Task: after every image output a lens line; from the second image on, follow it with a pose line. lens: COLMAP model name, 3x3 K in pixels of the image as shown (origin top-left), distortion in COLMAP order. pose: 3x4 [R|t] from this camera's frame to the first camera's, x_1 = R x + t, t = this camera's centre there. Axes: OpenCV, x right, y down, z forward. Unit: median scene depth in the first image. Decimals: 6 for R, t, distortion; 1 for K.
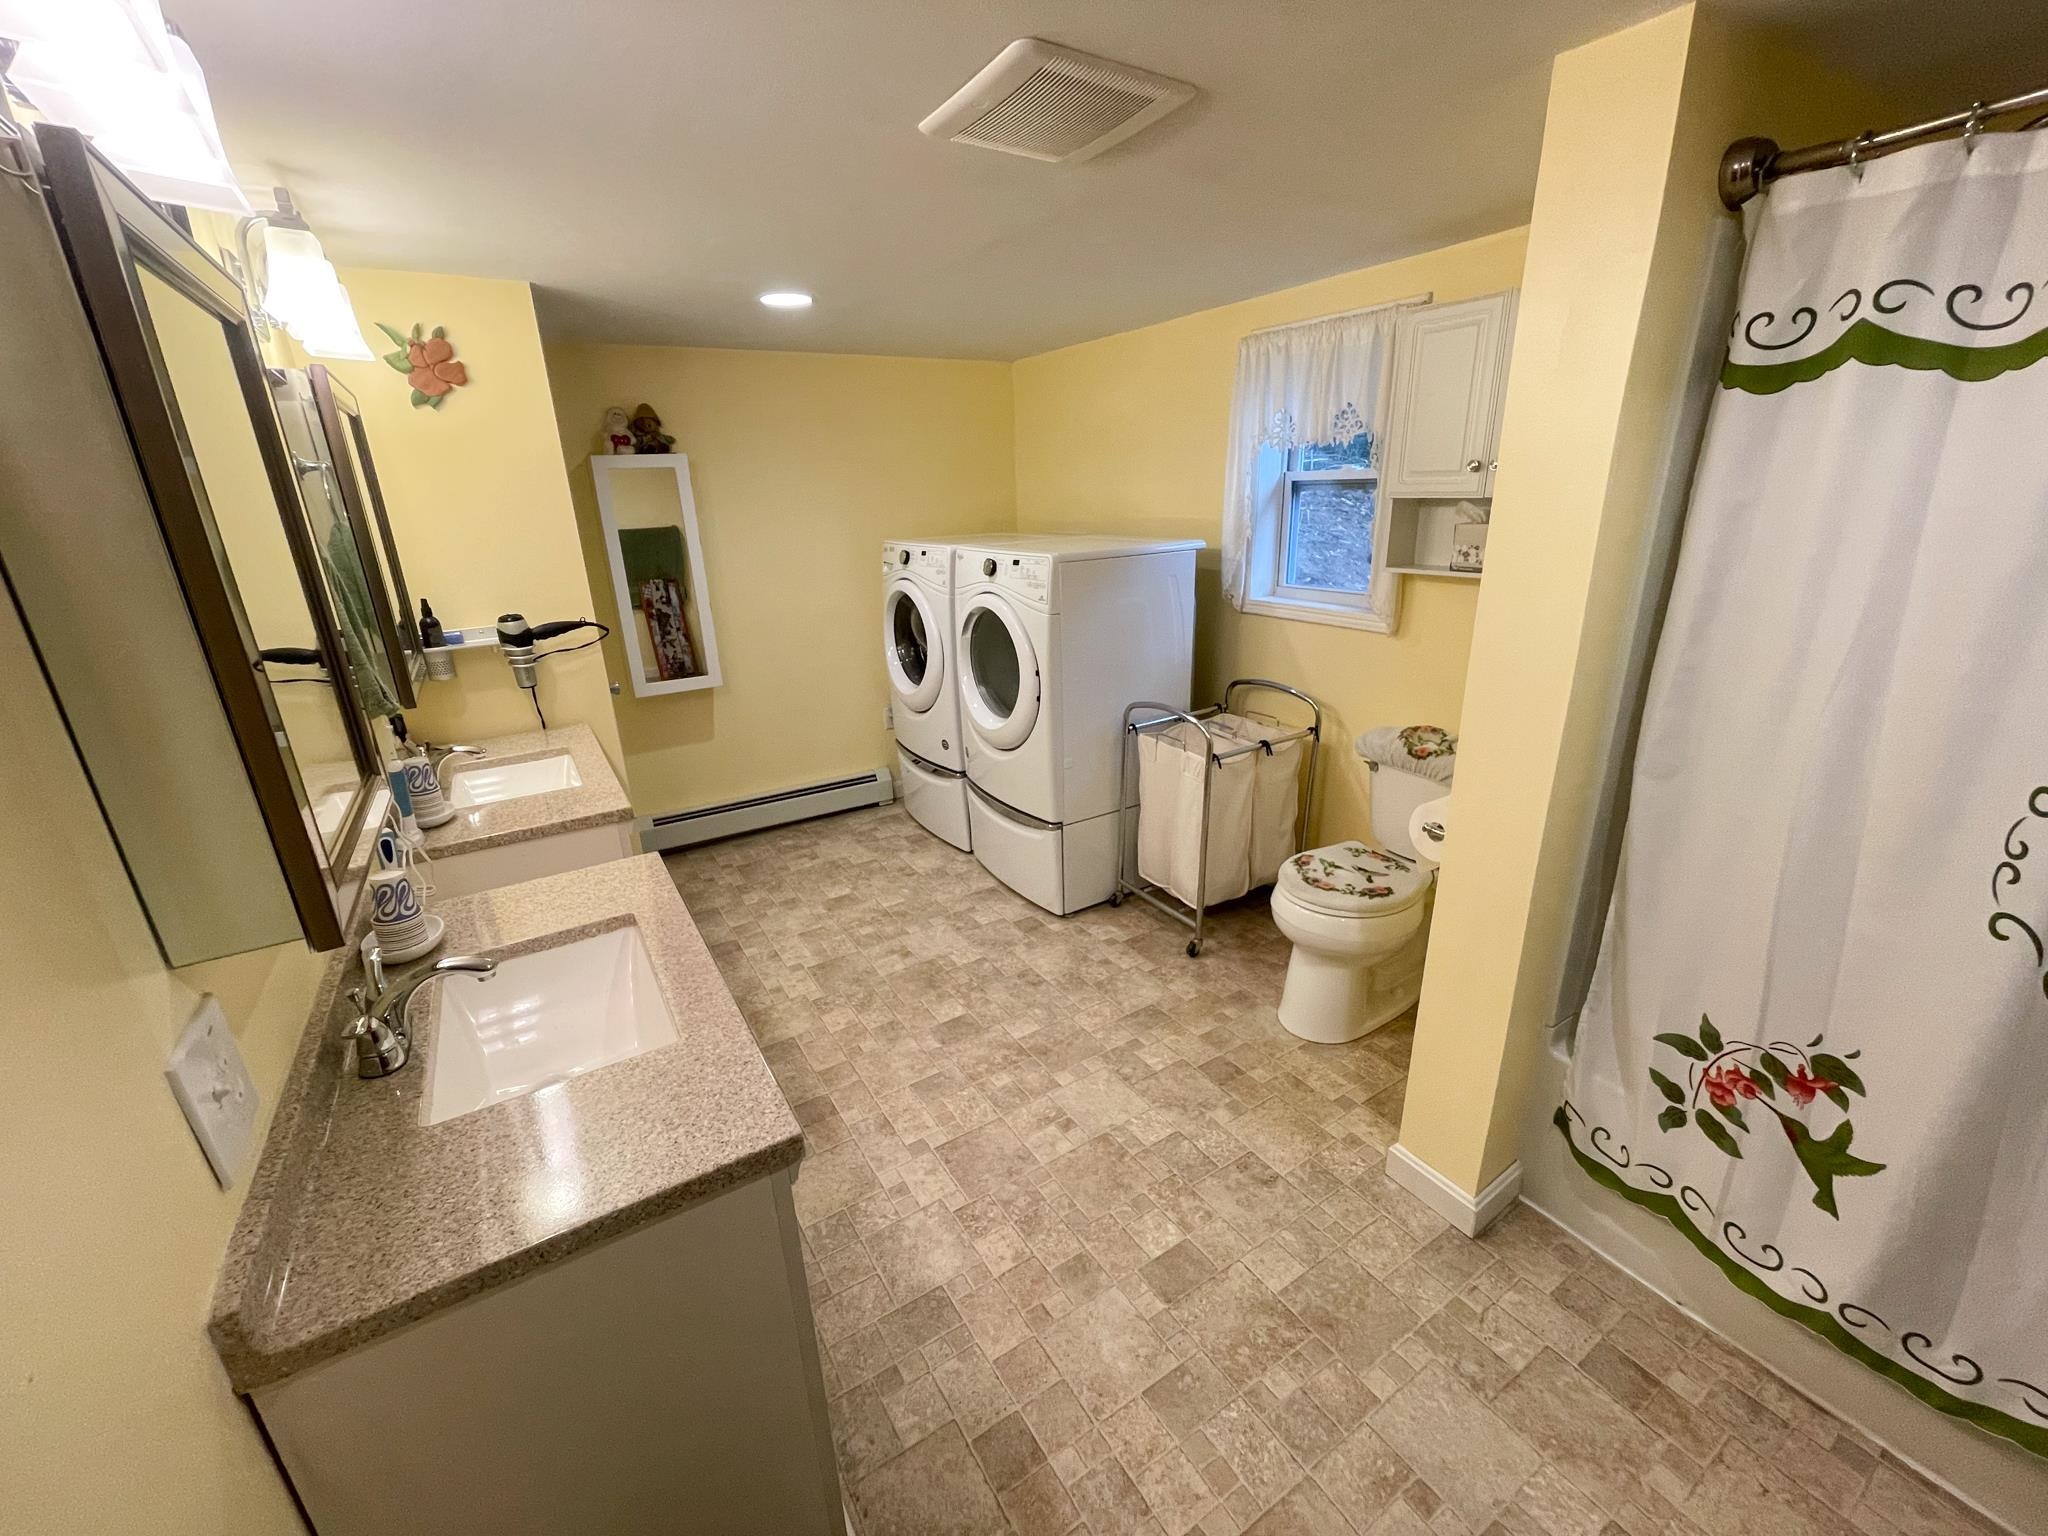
lens RADIAL K [[829.9, 0, 1021.2], [0, 829.9, 769.8], [0, 0, 1]] dist [-0.002432, -0.000539]
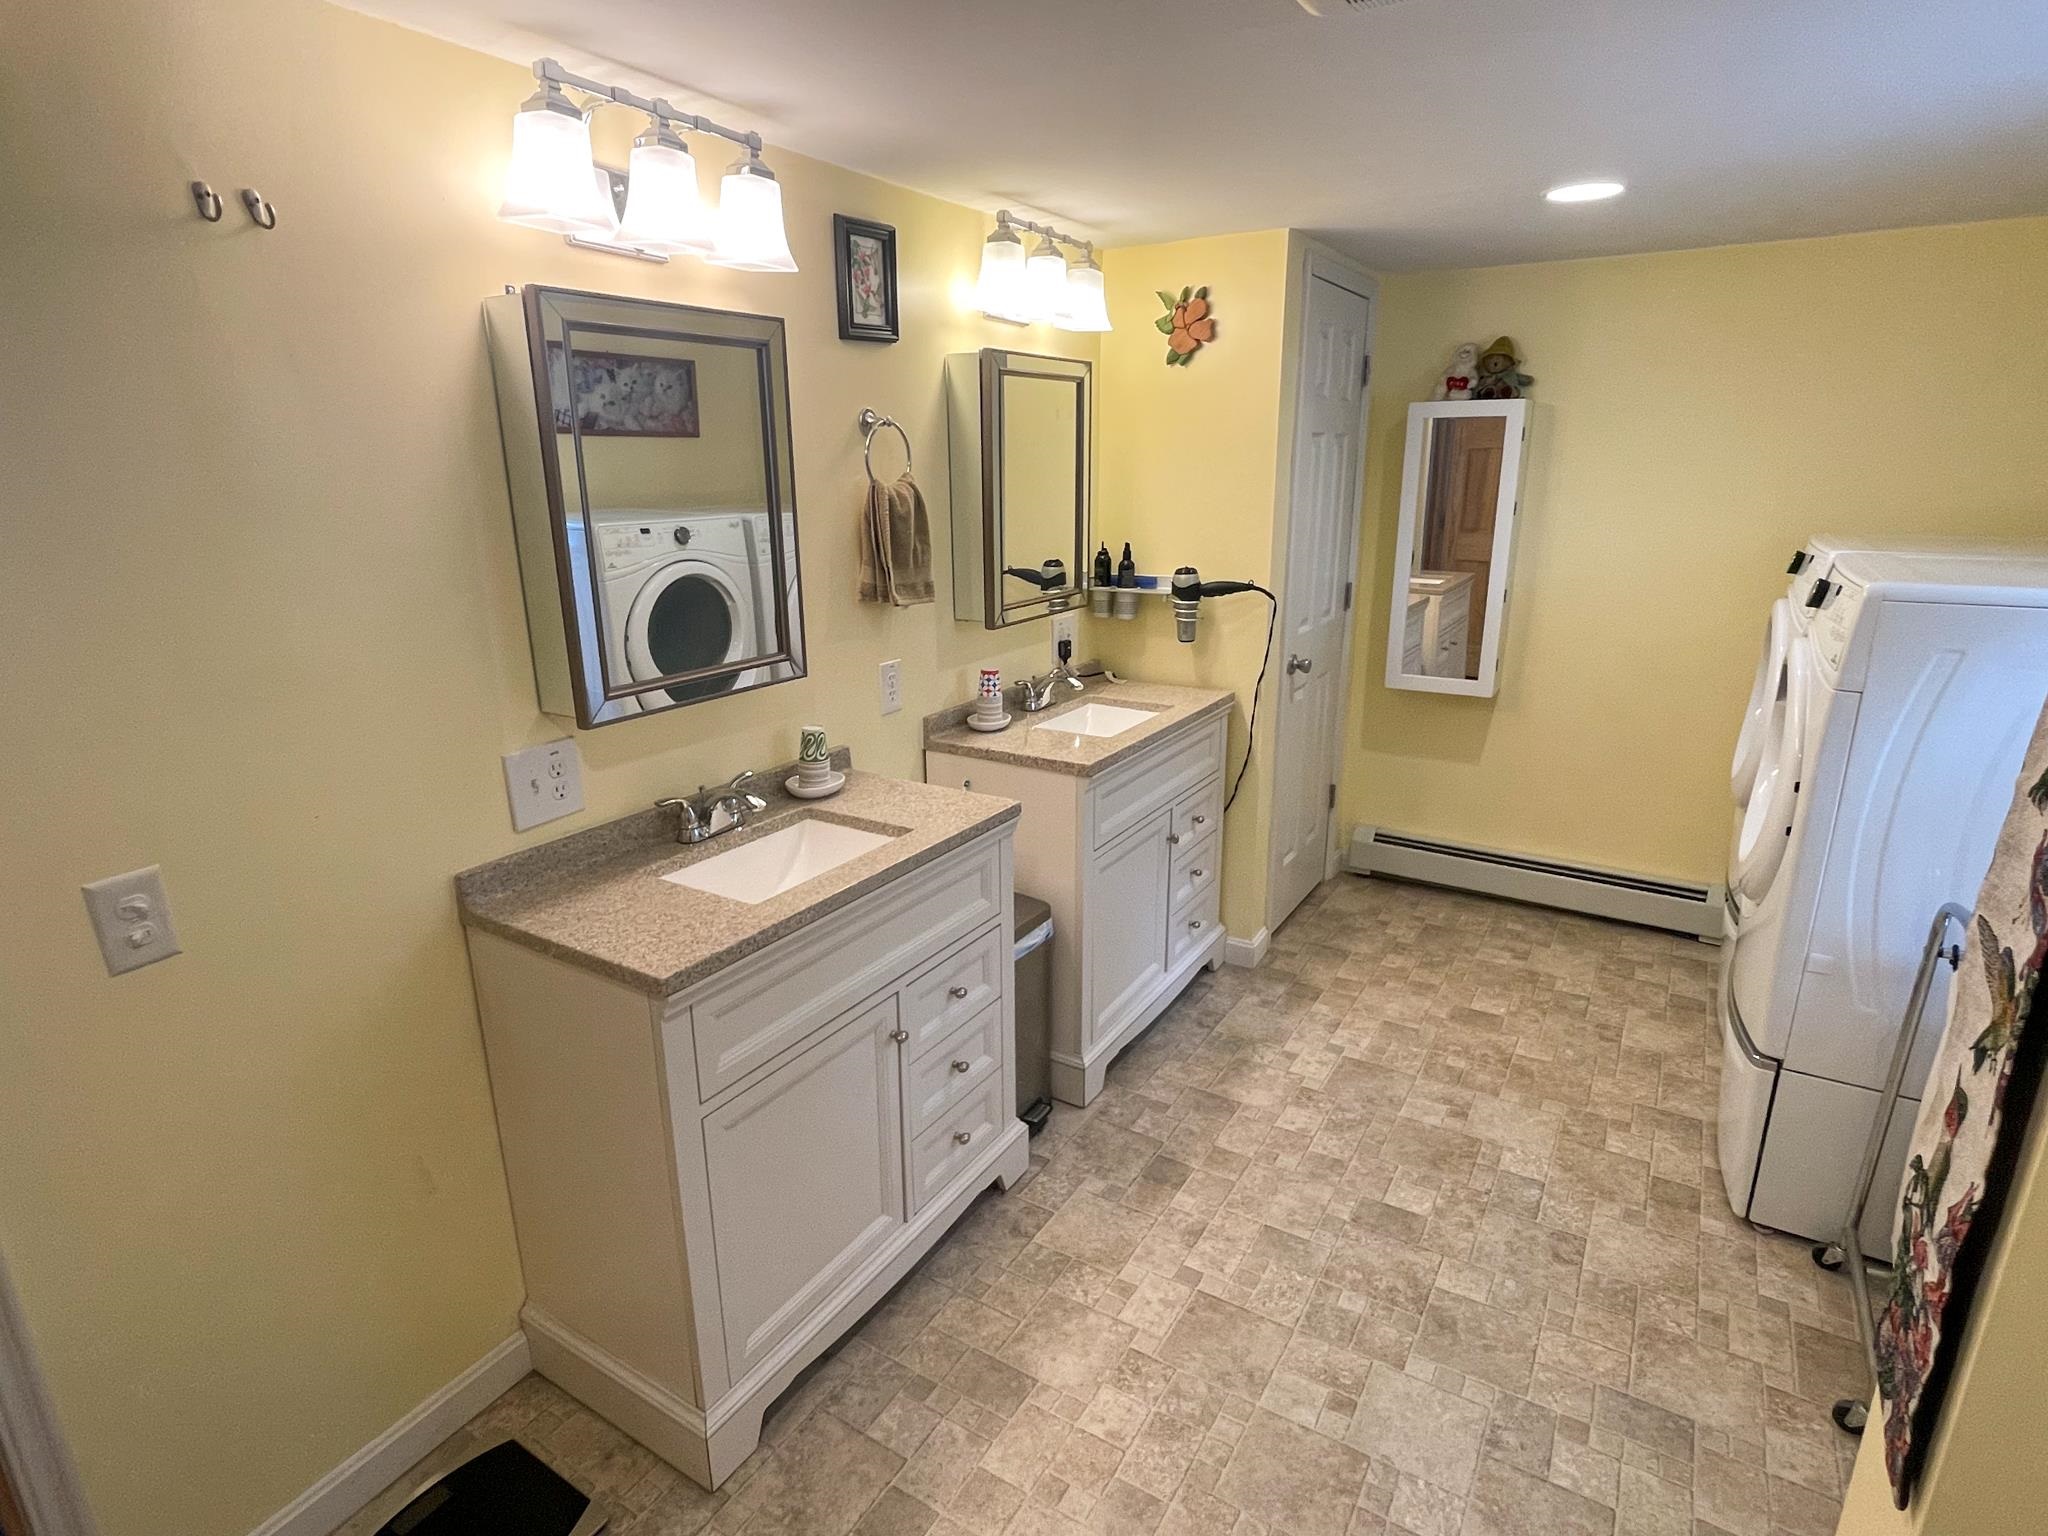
lens RADIAL K [[1078.2, 0, 1021.2], [0, 1078.2, 771.6], [0, 0, 1]] dist [0.003675, 0.000270]
pose [[0.445039, 0.284393, -0.849153, 0.461550], [-0.295983, 0.941655, 0.160249, -0.101627], [0.845183, 0.180017, 0.503249, 0.213236]]
